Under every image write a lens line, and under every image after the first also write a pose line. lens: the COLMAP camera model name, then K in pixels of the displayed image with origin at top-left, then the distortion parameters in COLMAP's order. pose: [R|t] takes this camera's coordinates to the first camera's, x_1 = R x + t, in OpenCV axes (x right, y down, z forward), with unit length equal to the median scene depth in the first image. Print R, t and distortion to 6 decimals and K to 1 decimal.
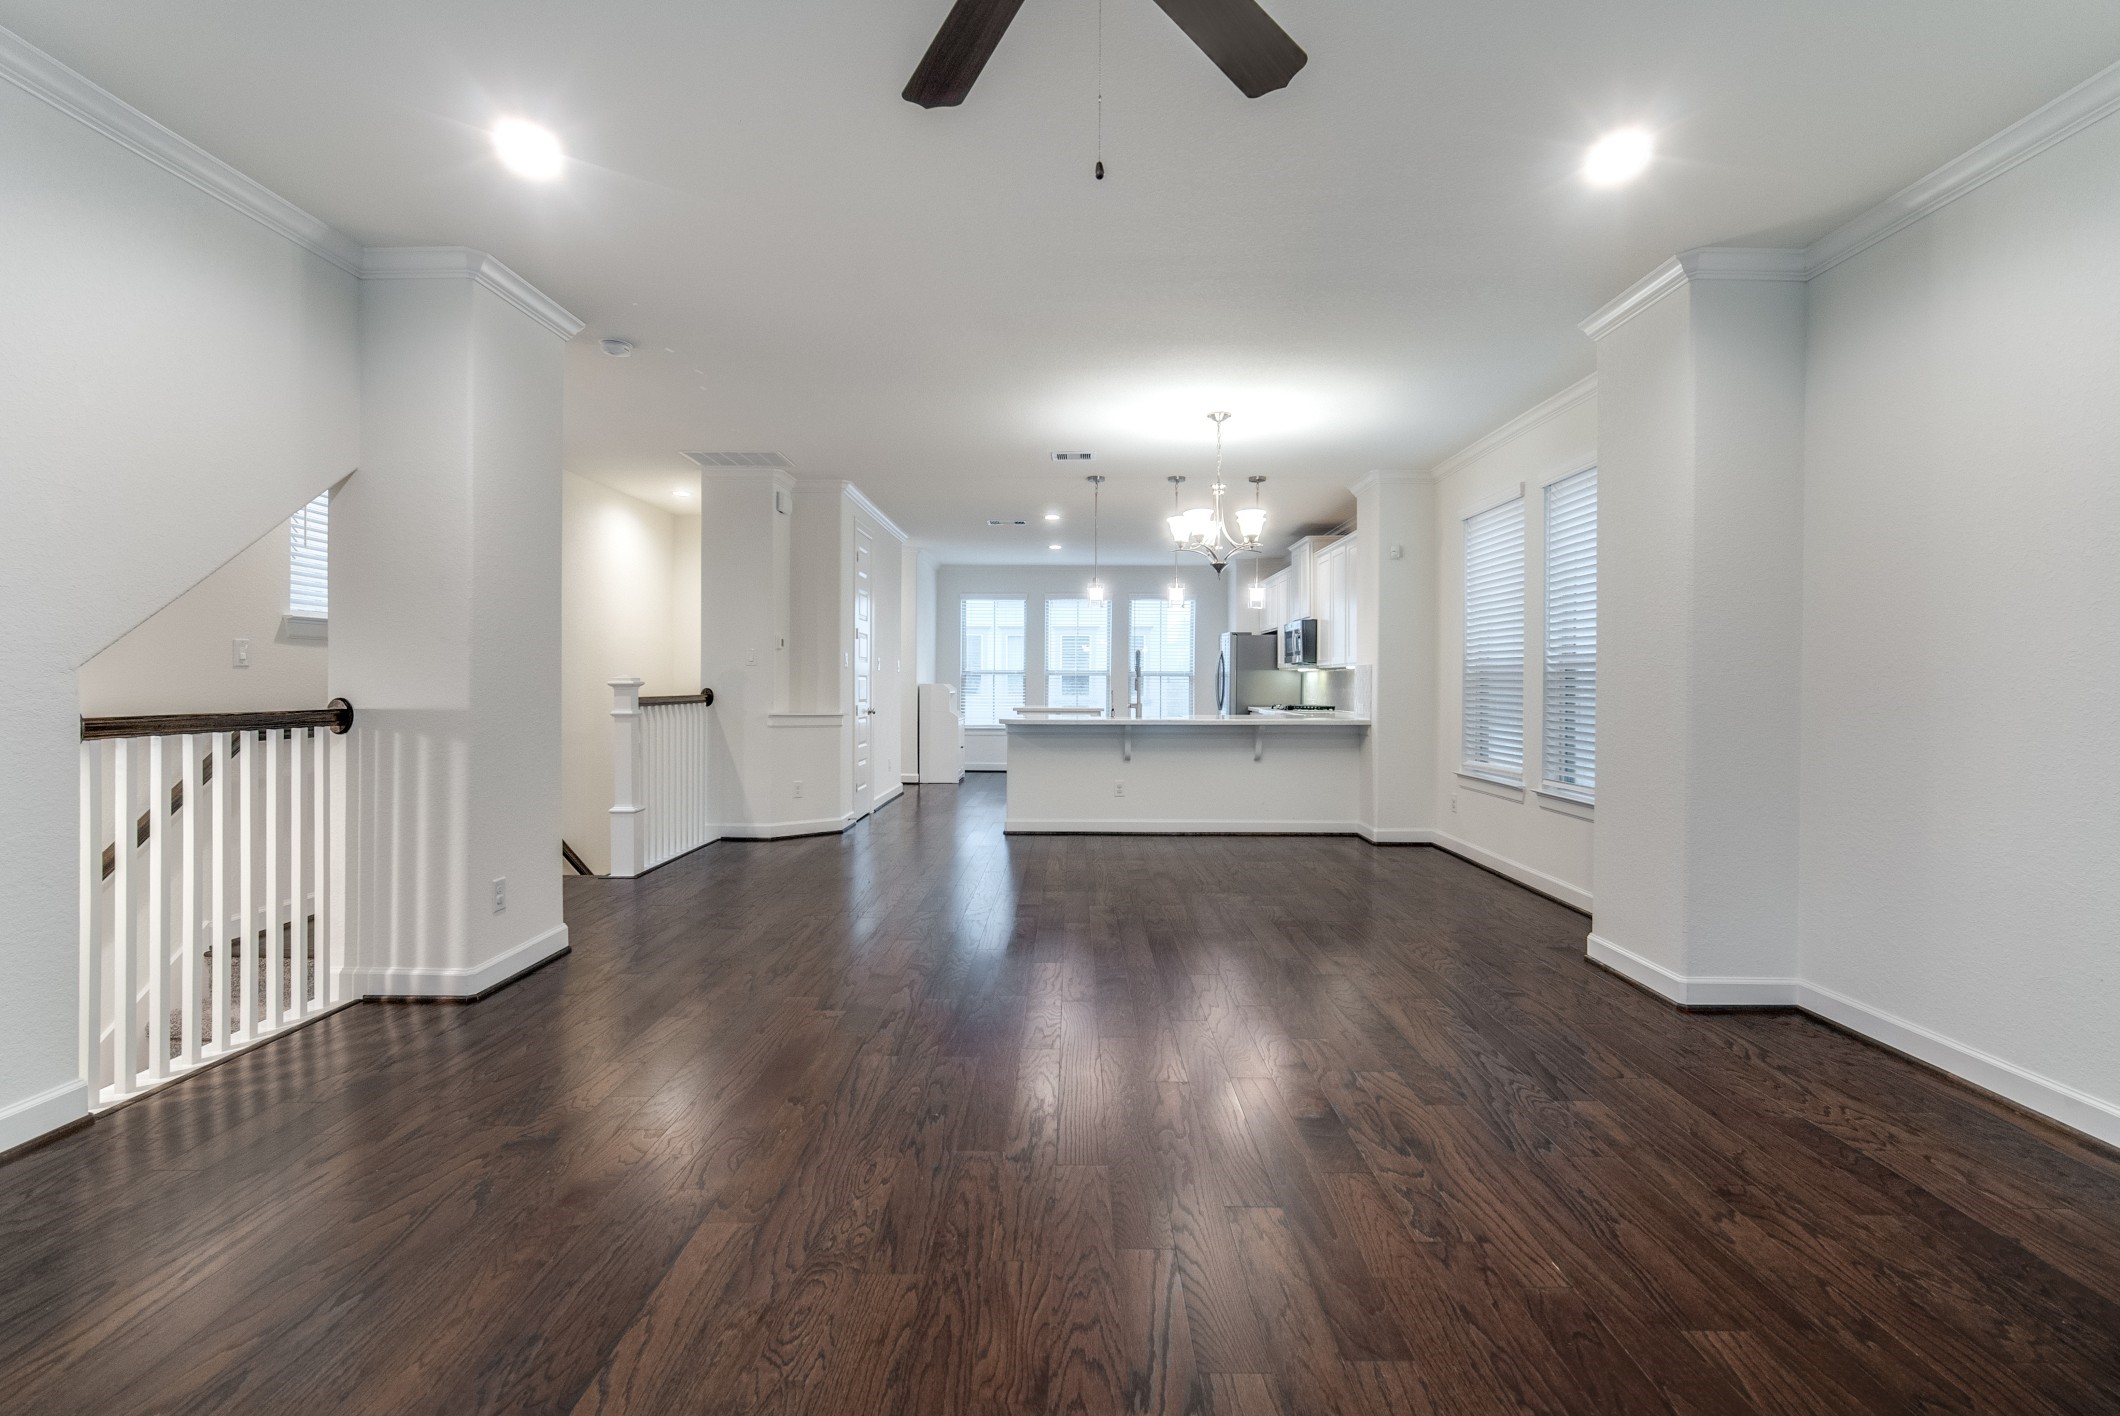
lens RADIAL K [[954.4, 0, 1067.5], [0, 954.4, 686.9], [0, 0, 1]] dist [-0.010682, 0.002684]
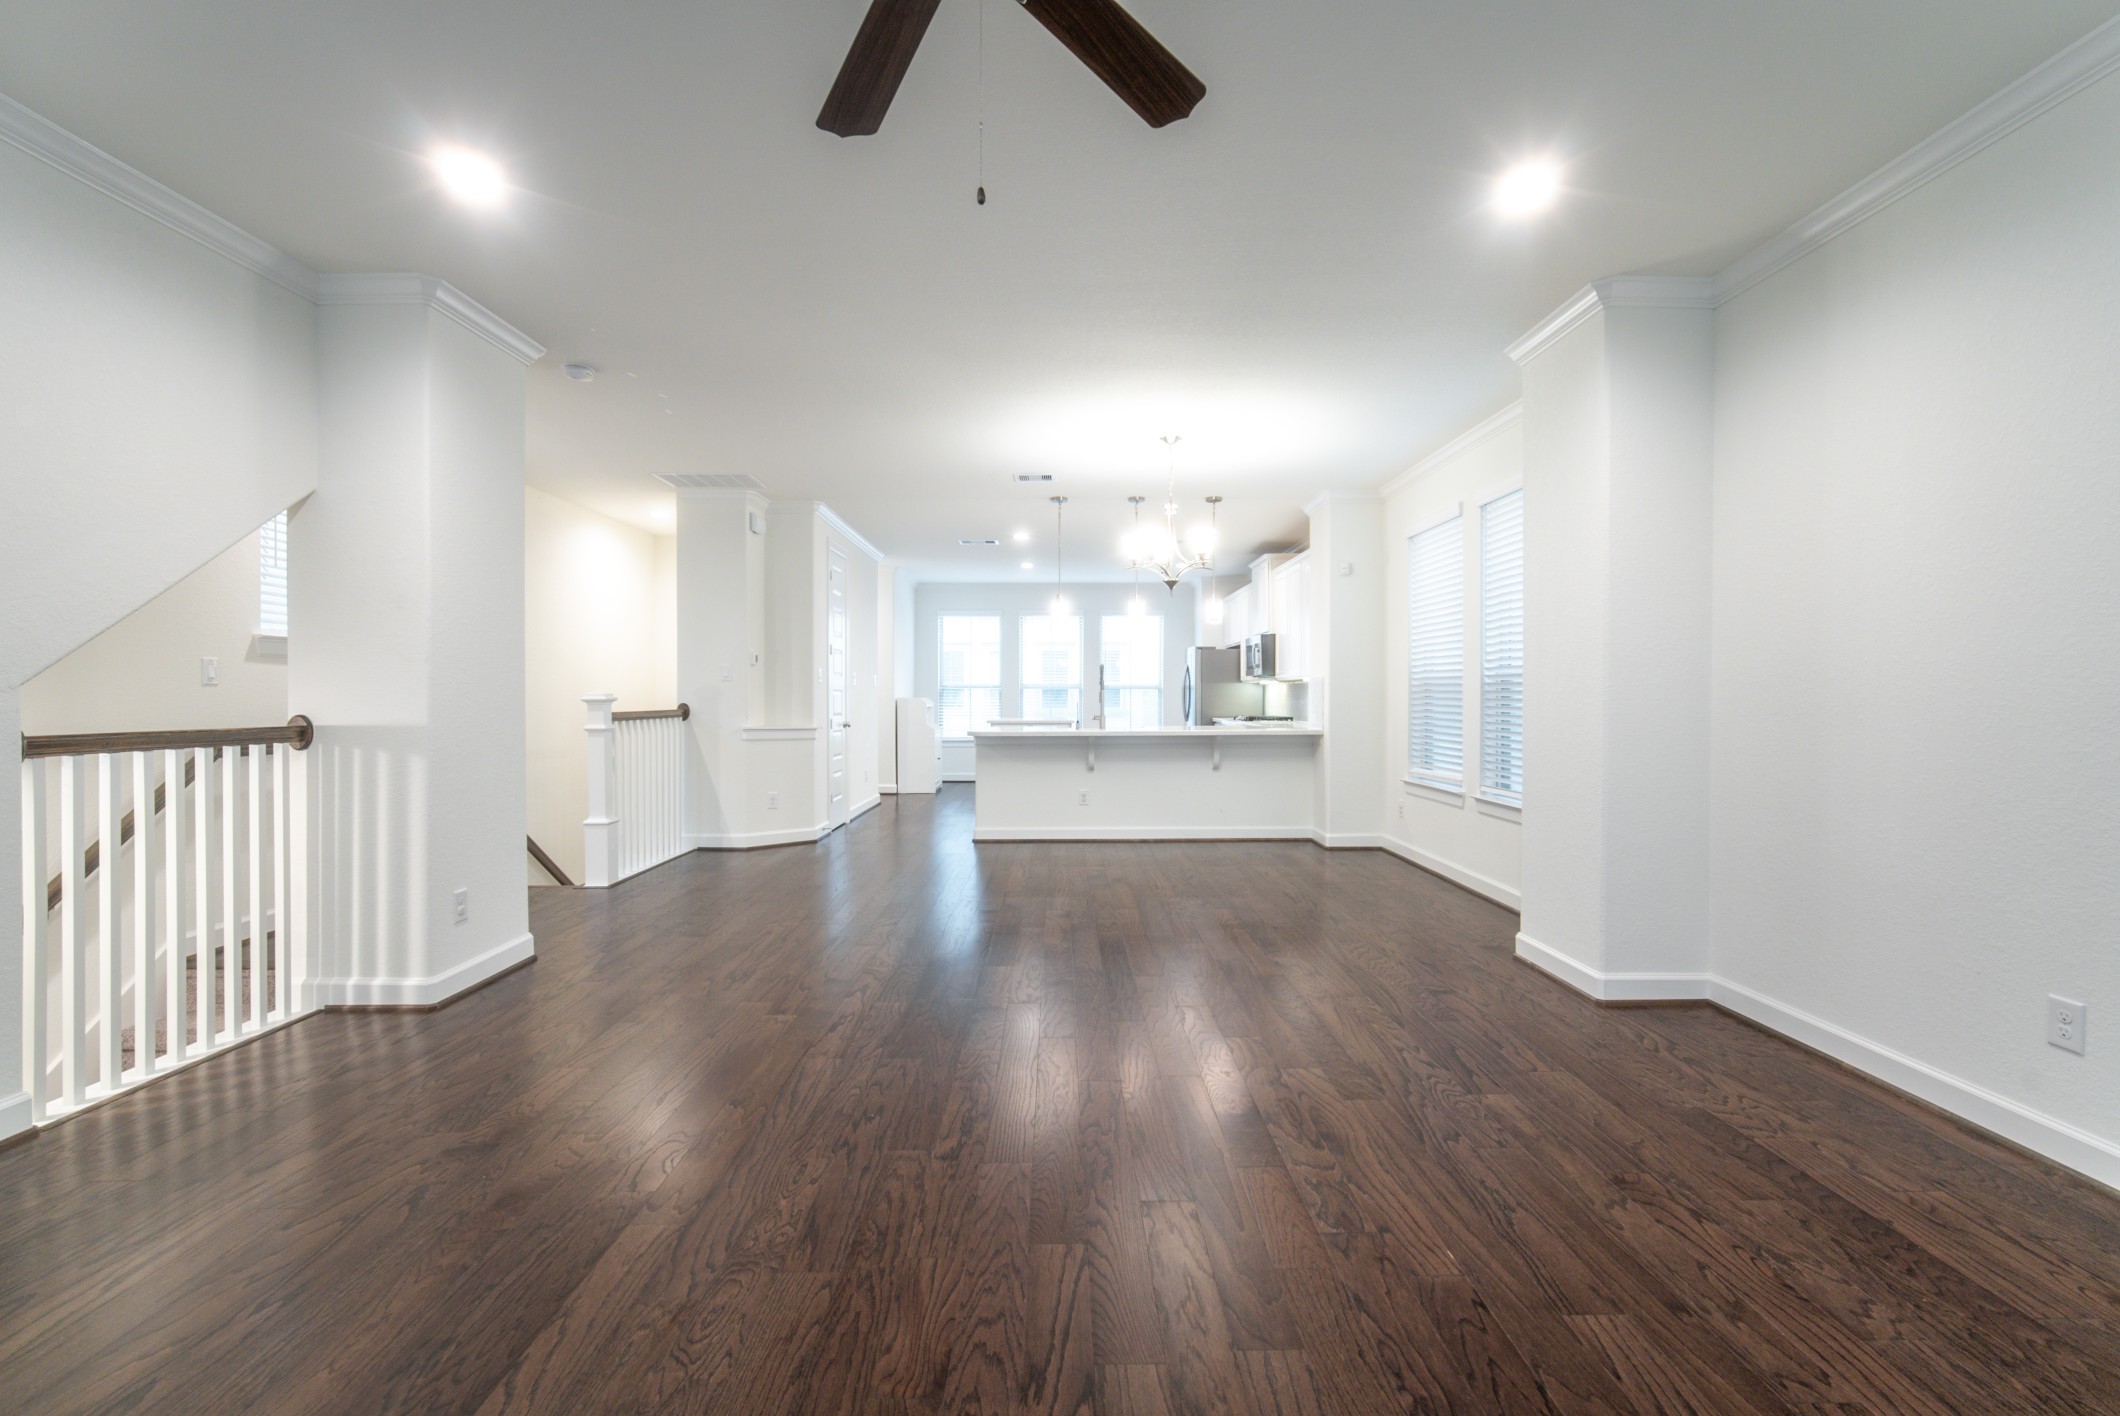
lens RADIAL K [[915.3, 0, 1069.0], [0, 915.3, 703.4], [0, 0, 1]] dist [-0.011307, 0.002938]
pose [[0.999819, -0.005874, 0.018114, 0.044508], [0.005802, 0.999975, 0.004059, -0.000133], [-0.018137, -0.003953, 0.999828, 0.006450]]
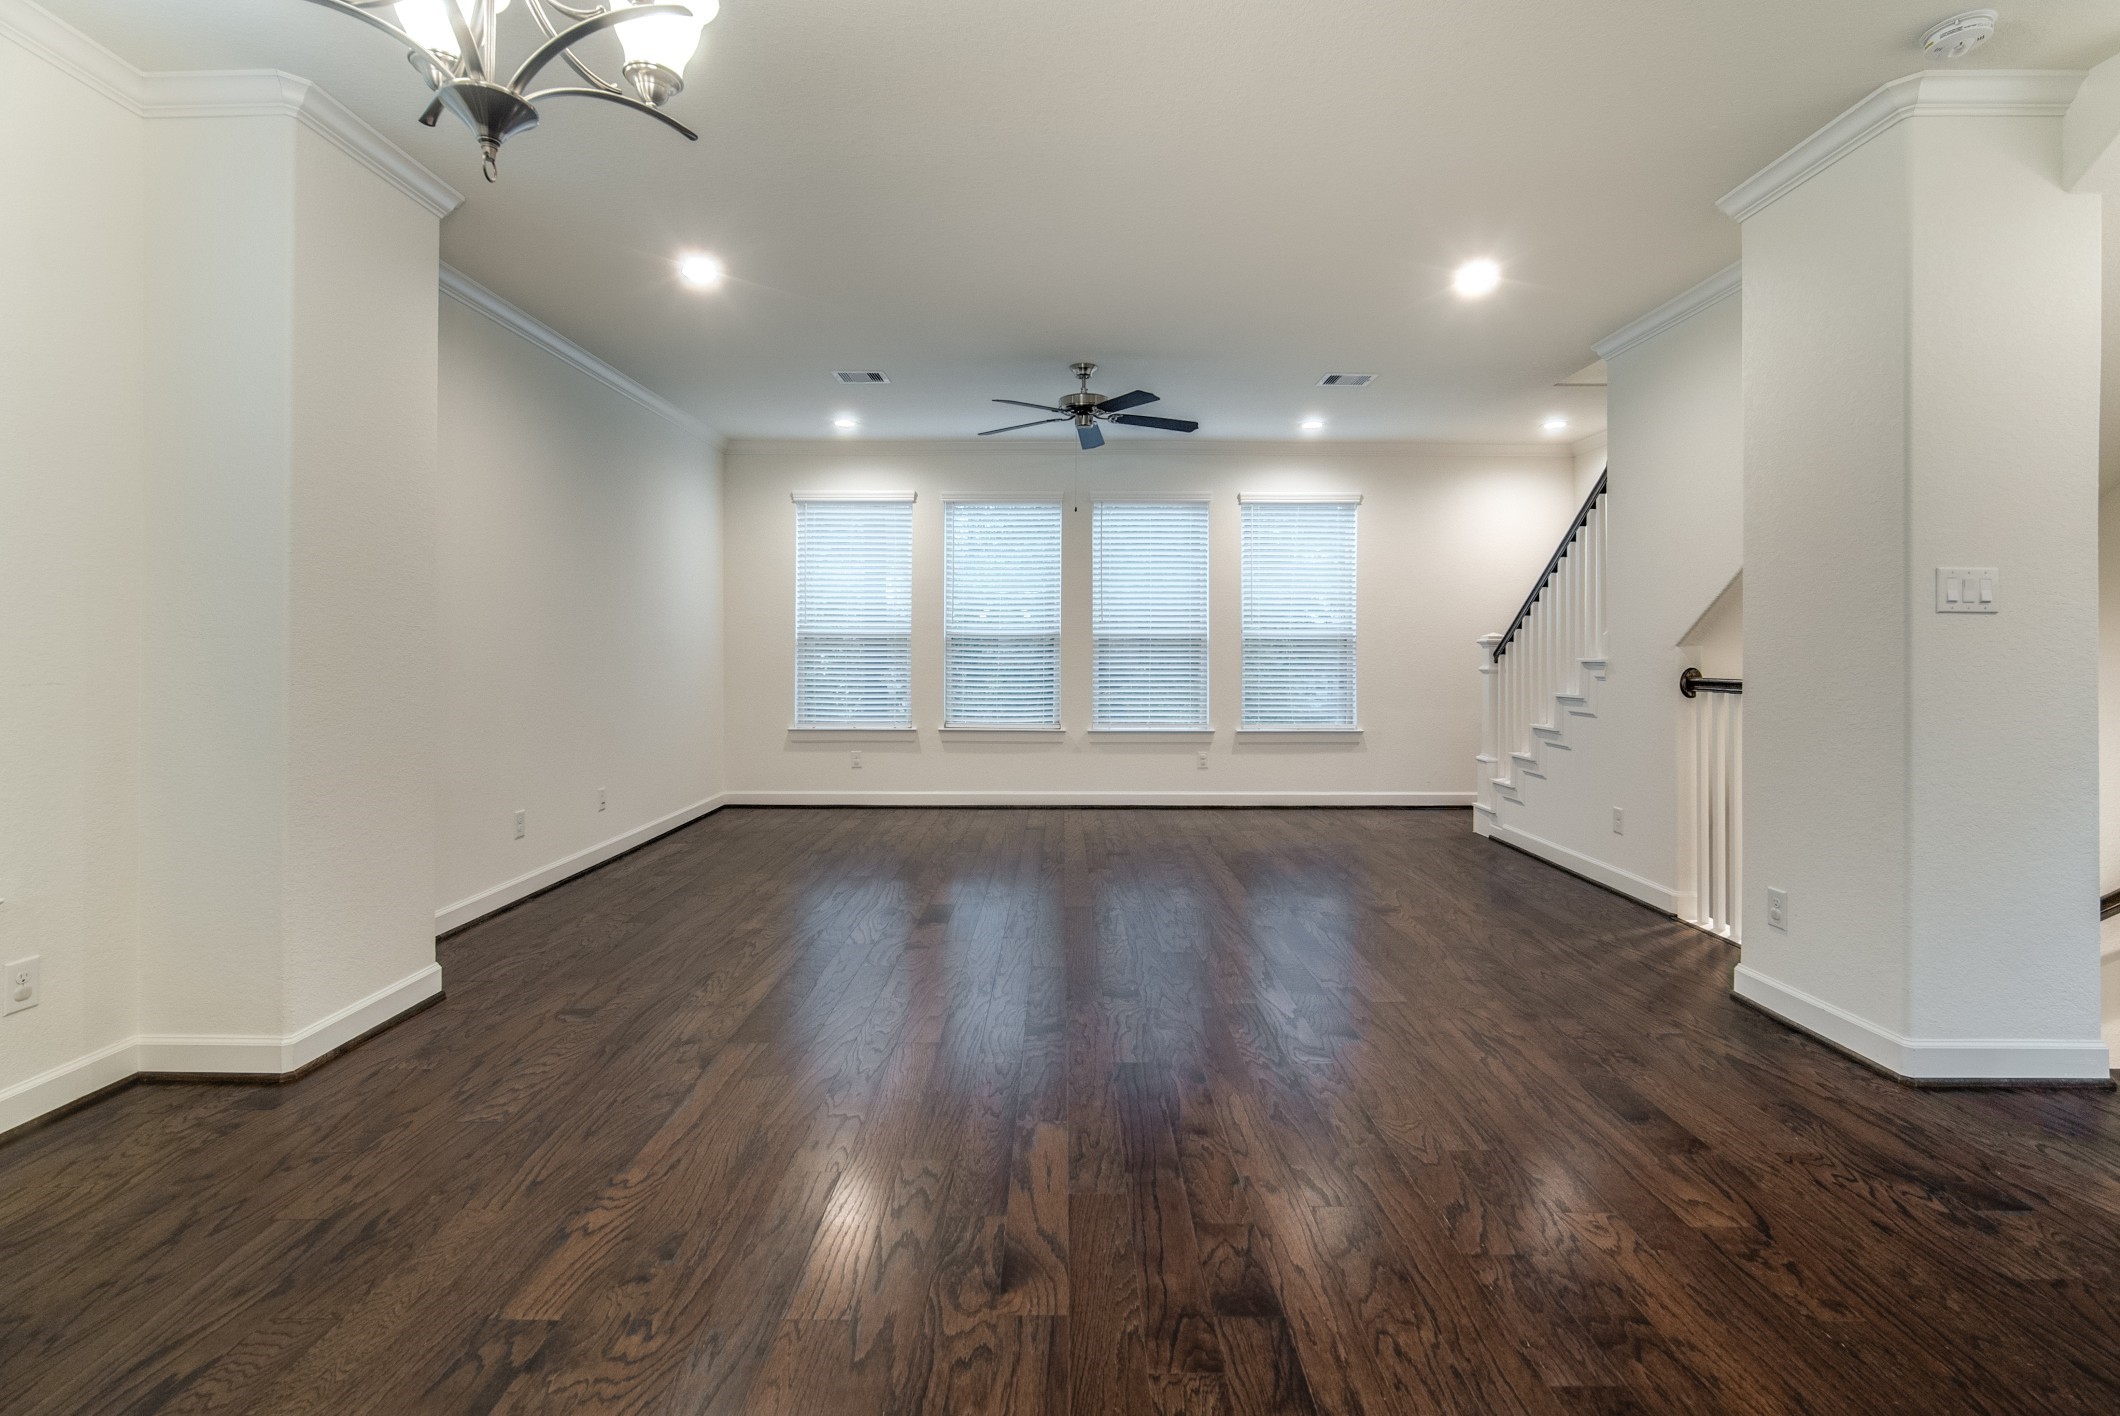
lens RADIAL K [[954.4, 0, 1079.1], [0, 954.4, 671.9], [0, 0, 1]] dist [-0.010682, 0.002684]
pose [[-0.999770, -0.008012, -0.019887, 0.044057], [-0.008569, 0.999569, 0.028066, -0.008851], [0.019653, 0.028229, -0.999408, 1.918975]]
